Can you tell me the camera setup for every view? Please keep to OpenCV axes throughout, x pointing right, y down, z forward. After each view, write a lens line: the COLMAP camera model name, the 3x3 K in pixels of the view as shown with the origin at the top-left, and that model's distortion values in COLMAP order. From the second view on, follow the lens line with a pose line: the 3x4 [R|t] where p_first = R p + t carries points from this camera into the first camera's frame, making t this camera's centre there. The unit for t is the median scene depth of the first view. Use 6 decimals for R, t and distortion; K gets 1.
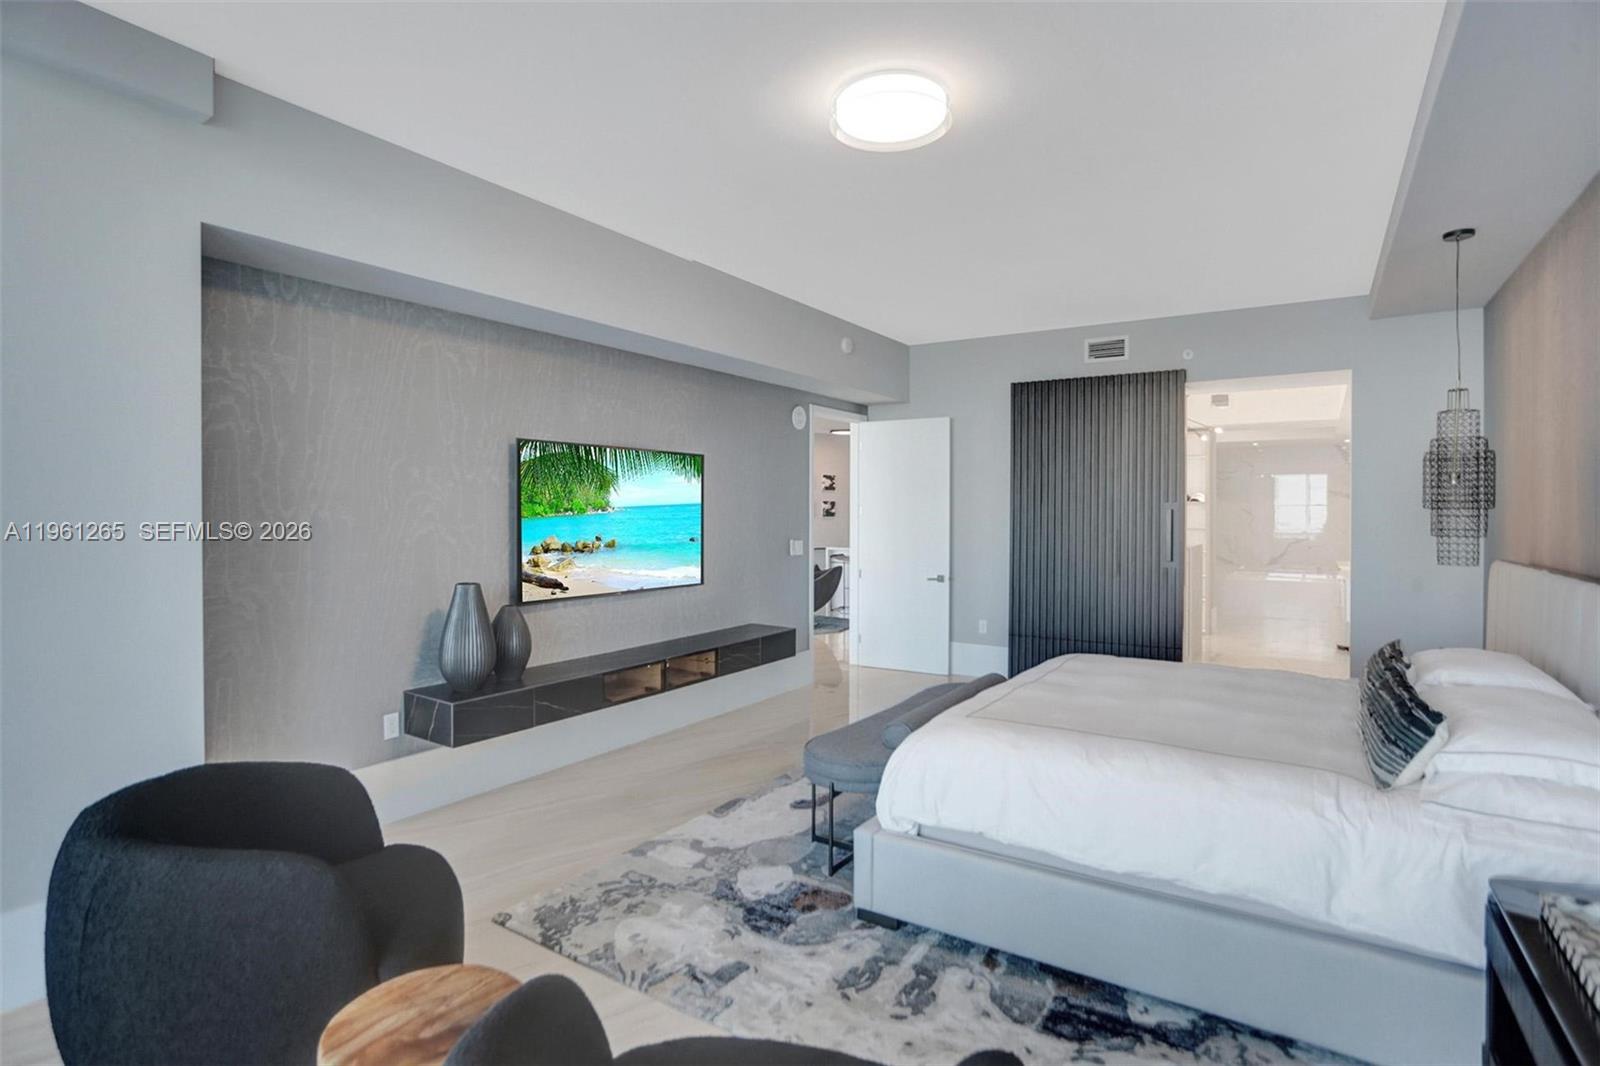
lens RADIAL K [[780.1, 0, 803.6], [0, 780.1, 520.0], [0, 0, 1]] dist [-0.031222, 0.014212]
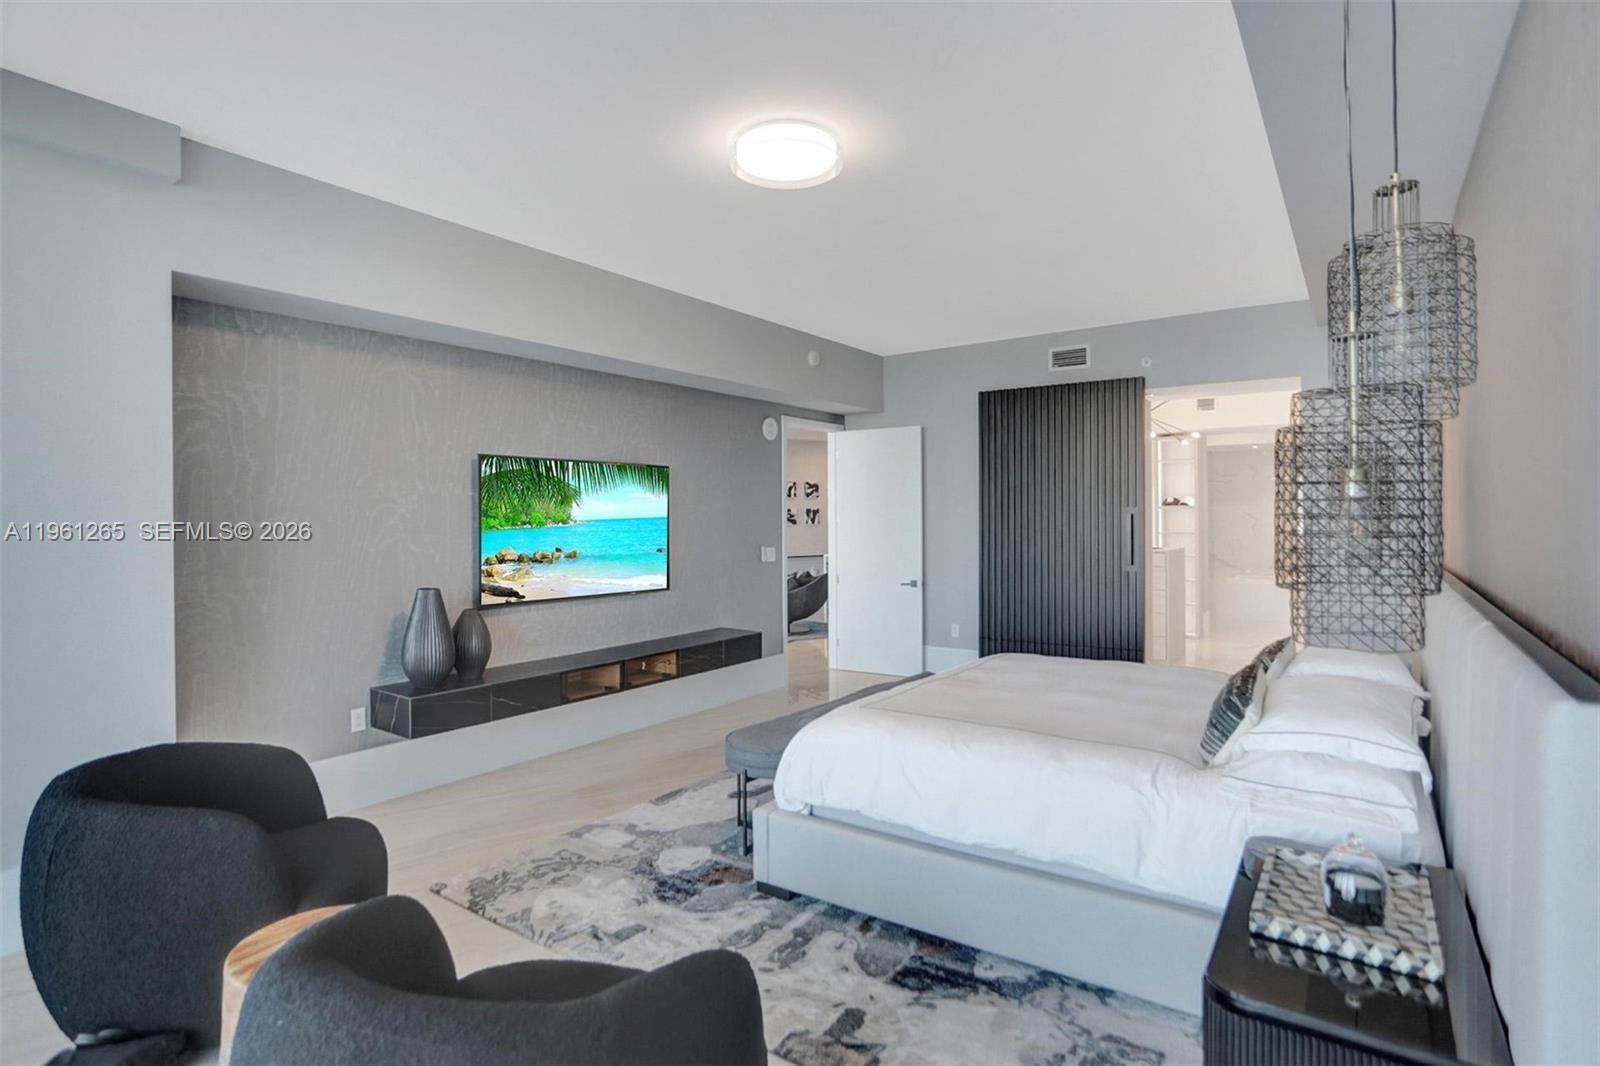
lens RADIAL K [[780.1, 0, 786.9], [0, 780.1, 522.6], [0, 0, 1]] dist [-0.031222, 0.014212]
pose [[0.999433, -0.008929, -0.032475, 0.145055], [0.008724, 0.999941, -0.006441, 0.000438], [0.032531, 0.006154, 0.999452, -0.095151]]
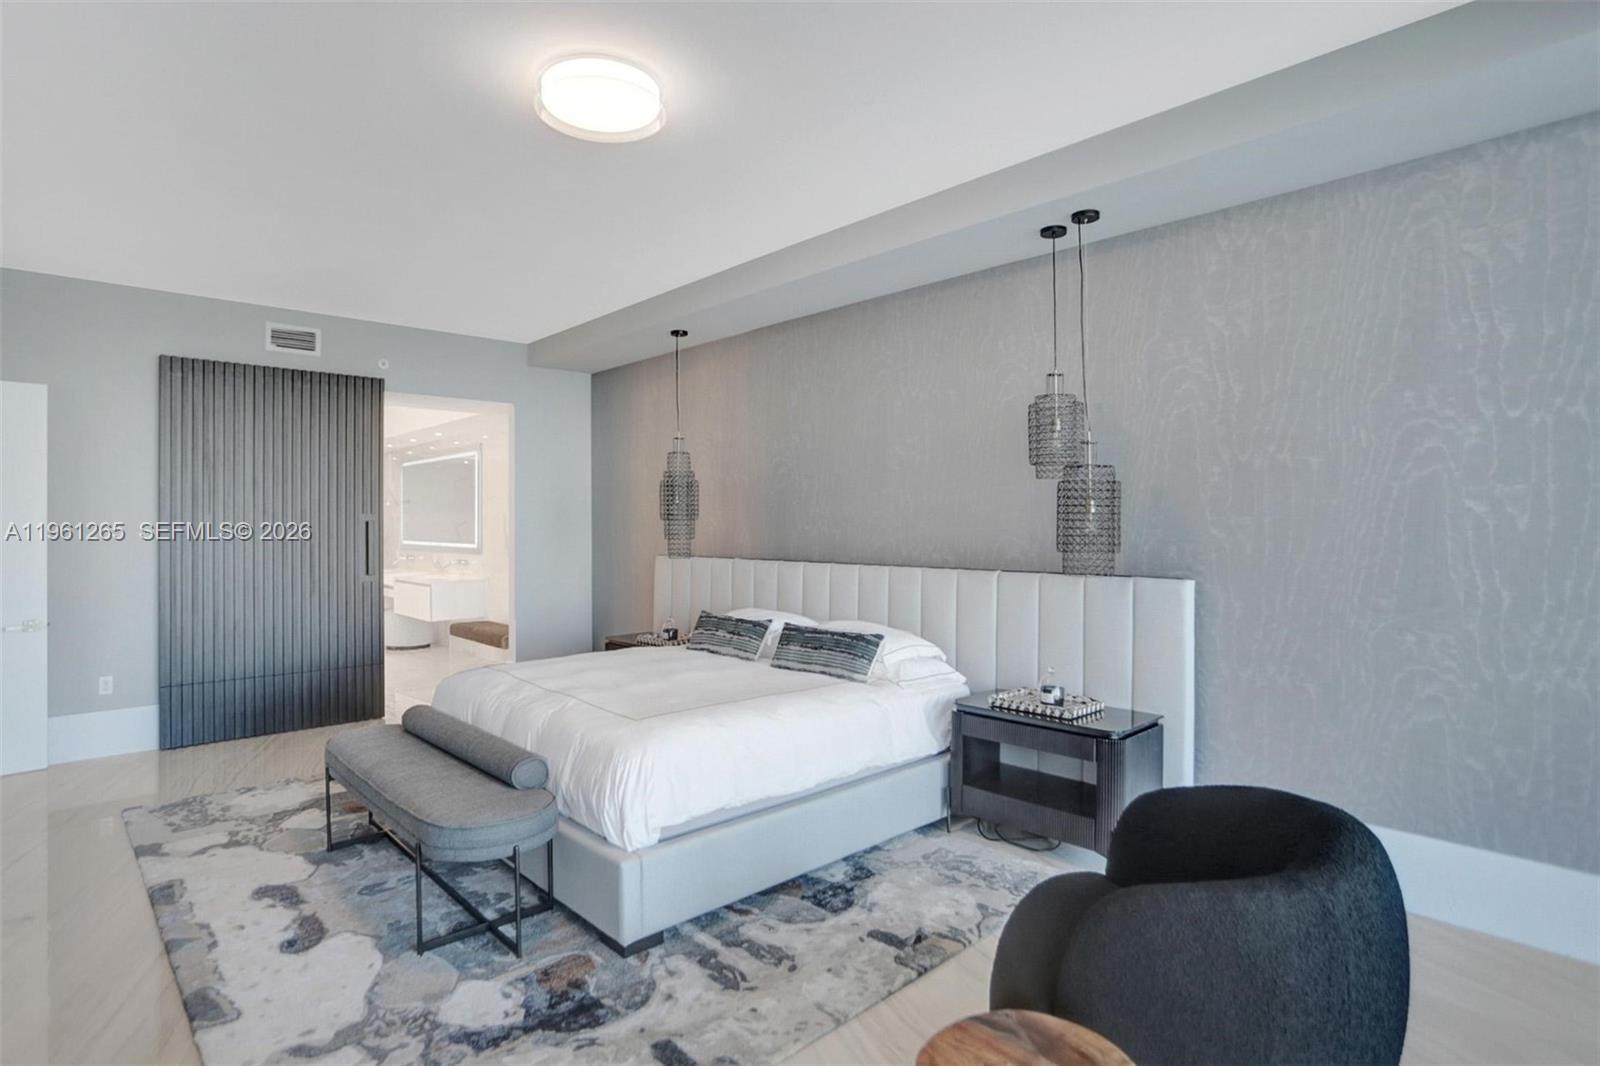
lens RADIAL K [[780.1, 0, 808.7], [0, 780.1, 525.2], [0, 0, 1]] dist [-0.031222, 0.014212]
pose [[0.273630, -0.005865, 0.961817, -0.720780], [0.014657, 0.999891, 0.001927, -0.005286], [-0.961723, 0.013570, 0.273686, 0.495811]]
